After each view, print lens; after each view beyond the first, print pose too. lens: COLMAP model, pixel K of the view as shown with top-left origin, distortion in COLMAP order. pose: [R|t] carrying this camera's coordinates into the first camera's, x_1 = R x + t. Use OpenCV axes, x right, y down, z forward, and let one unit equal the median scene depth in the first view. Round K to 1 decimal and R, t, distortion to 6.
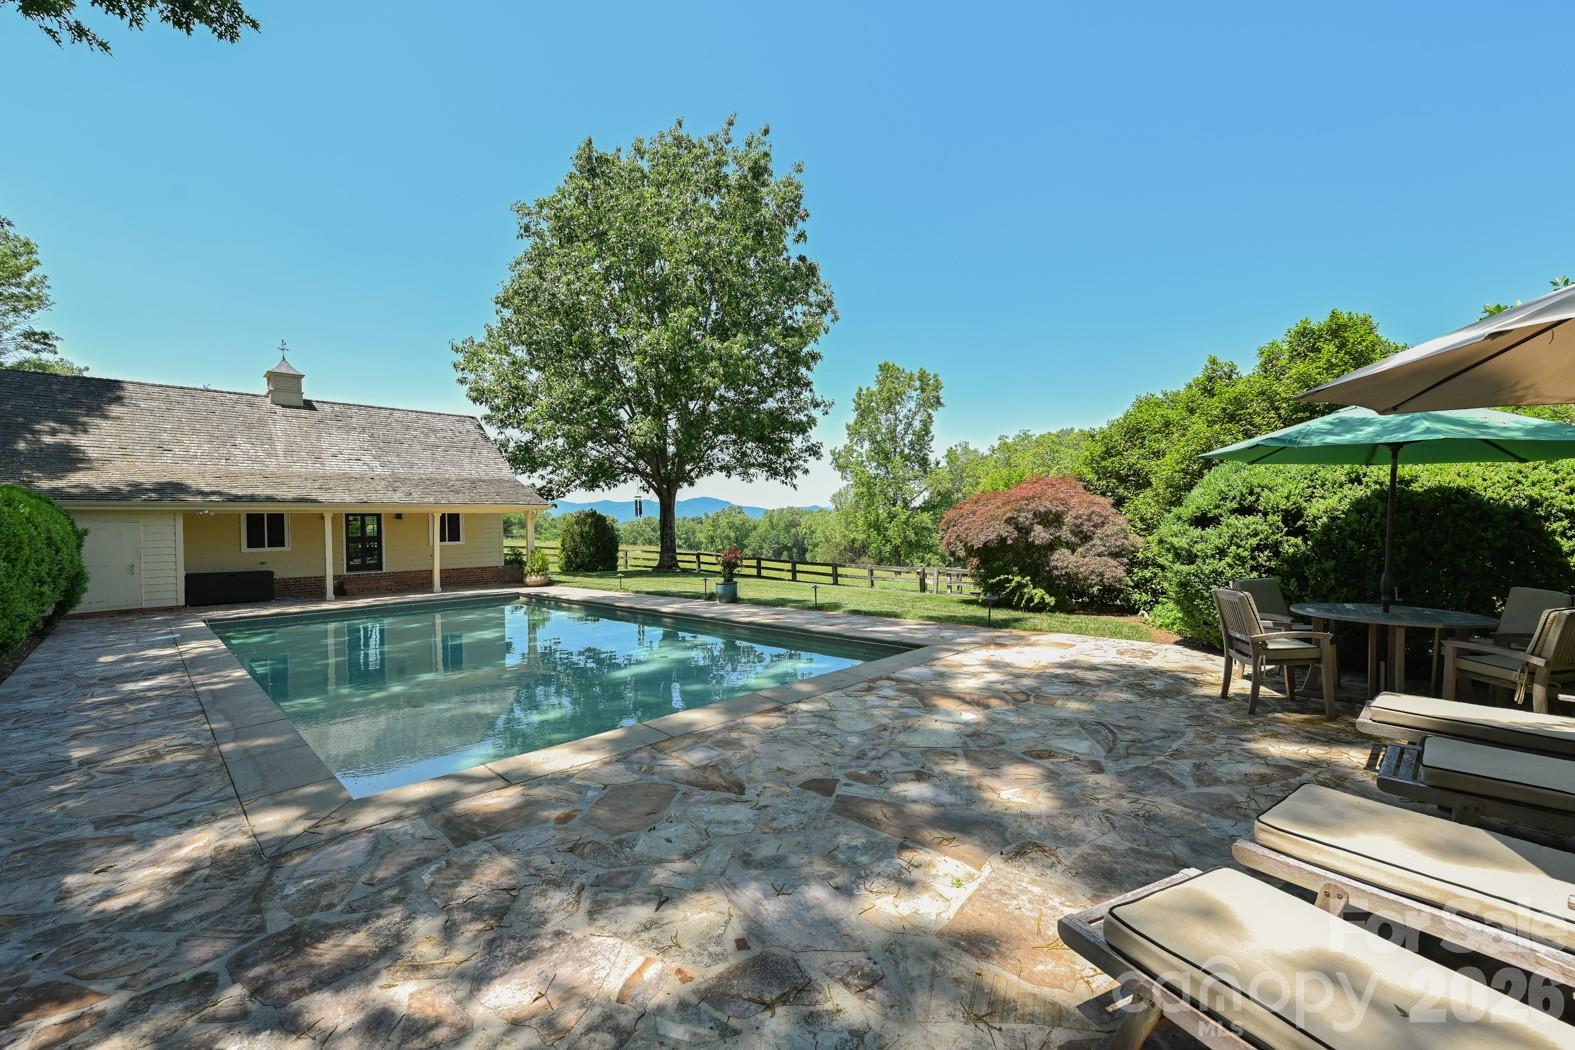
lens RADIAL K [[649.1, 0, 787.5], [0, 649.1, 525.0], [0, 0, 1]] dist [0.012994, 0.000115]
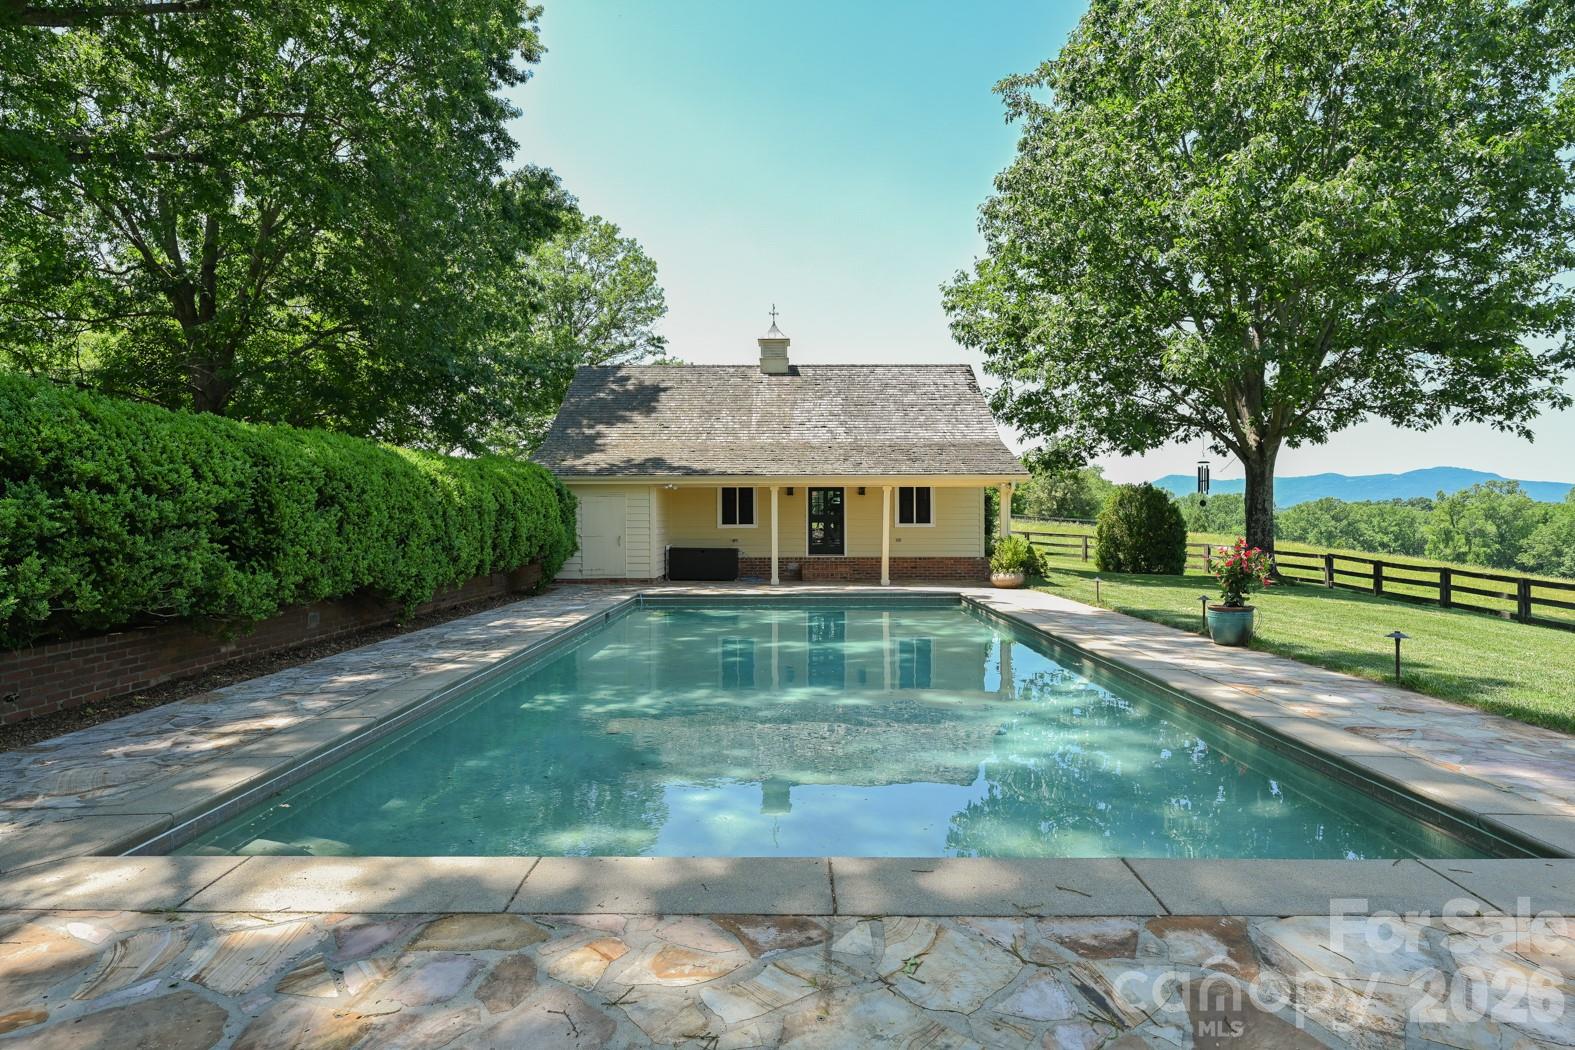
lens RADIAL K [[834.8, 0, 786.5], [0, 834.8, 496.4], [0, 0, 1]] dist [-0.000095, 0.000399]
pose [[0.698138, -0.000289, -0.715963, 0.101611], [-0.010741, 0.999883, -0.010878, 0.005746], [0.715882, 0.015285, 0.698053, 0.176292]]
